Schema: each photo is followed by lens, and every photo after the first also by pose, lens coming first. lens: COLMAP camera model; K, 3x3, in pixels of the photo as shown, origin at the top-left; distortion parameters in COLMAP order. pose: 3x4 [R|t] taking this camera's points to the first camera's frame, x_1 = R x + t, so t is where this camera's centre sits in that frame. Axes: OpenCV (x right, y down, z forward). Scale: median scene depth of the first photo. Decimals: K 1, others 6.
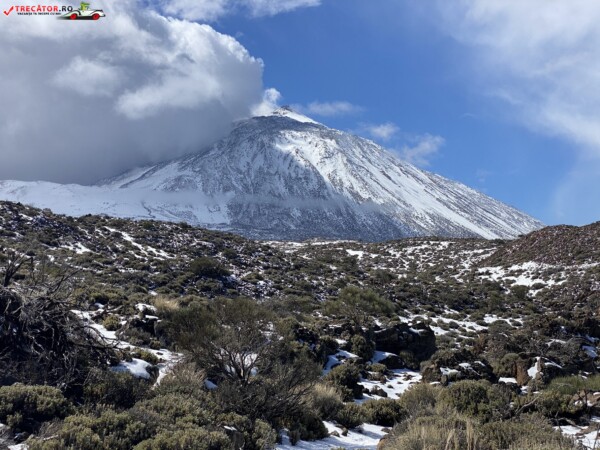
lens RADIAL K [[897.7, 0, 314.5], [0, 897.7, 187.5], [0, 0, 1]] dist [0.087685, 0.055635]
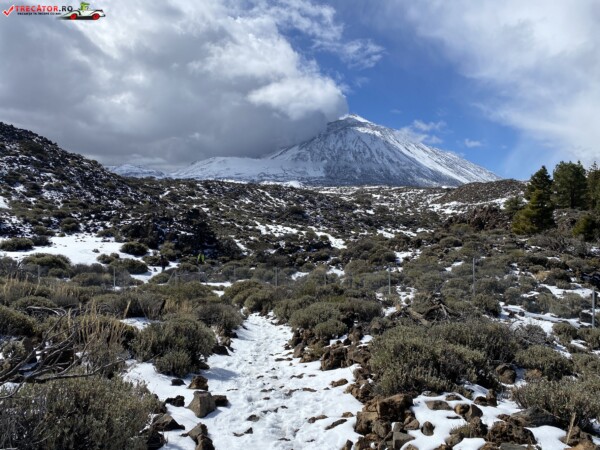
lens RADIAL K [[453.8, 0, 293.6], [0, 453.8, 227.7], [0, 0, 1]] dist [0.113975, -0.244636]
pose [[0.986699, 0.002650, -0.162539, 0.041913], [0.022143, 0.988357, 0.150535, -0.027906], [0.161045, -0.152131, 0.975152, -0.123271]]
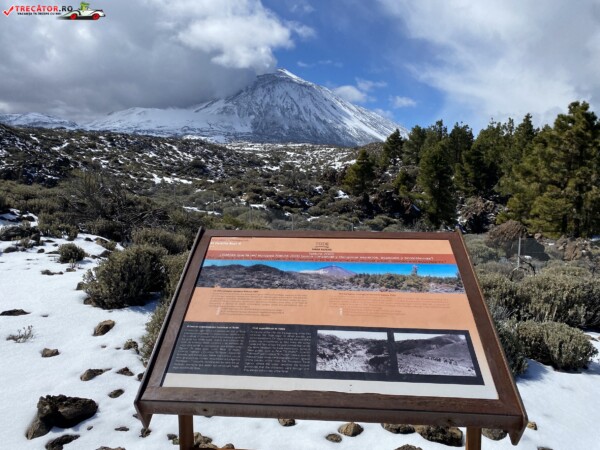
lens RADIAL K [[453.8, 0, 293.6], [0, 453.8, 227.7], [0, 0, 1]] dist [0.113975, -0.244636]
pose [[0.999903, 0.013151, -0.004481, 0.092030], [-0.011668, 0.969973, 0.242934, -0.031514], [0.007541, -0.242858, 0.970032, -0.179057]]
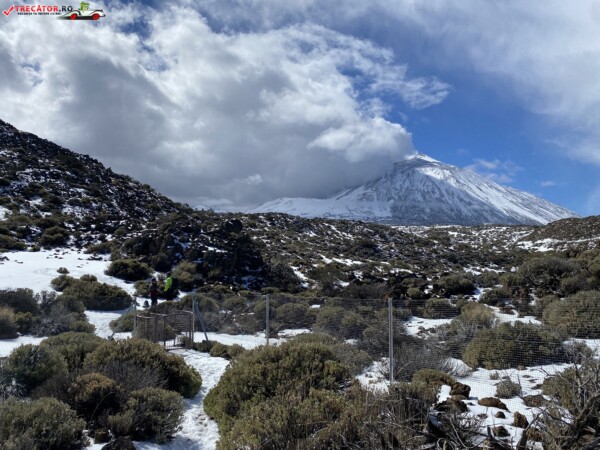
lens RADIAL K [[453.8, 0, 293.6], [0, 453.8, 227.7], [0, 0, 1]] dist [0.113975, -0.244636]
pose [[0.953567, -0.008025, -0.301074, 0.024359], [0.027214, 0.997852, 0.059597, -0.010686], [0.299949, -0.065023, 0.951737, -0.056143]]
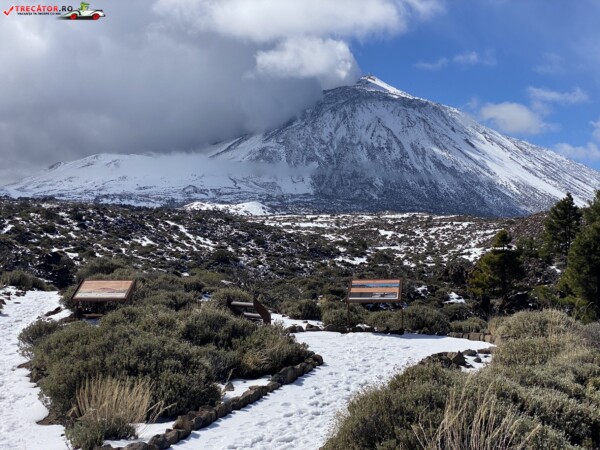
lens RADIAL K [[892.3, 0, 304.5], [0, 892.3, 223.9], [0, 0, 1]] dist [0.124327, 0.013805]
pose [[0.994402, -0.005098, -0.105543, 0.094946], [0.012988, 0.997158, 0.074210, -0.041147], [0.104865, -0.075166, 0.991642, -0.257046]]
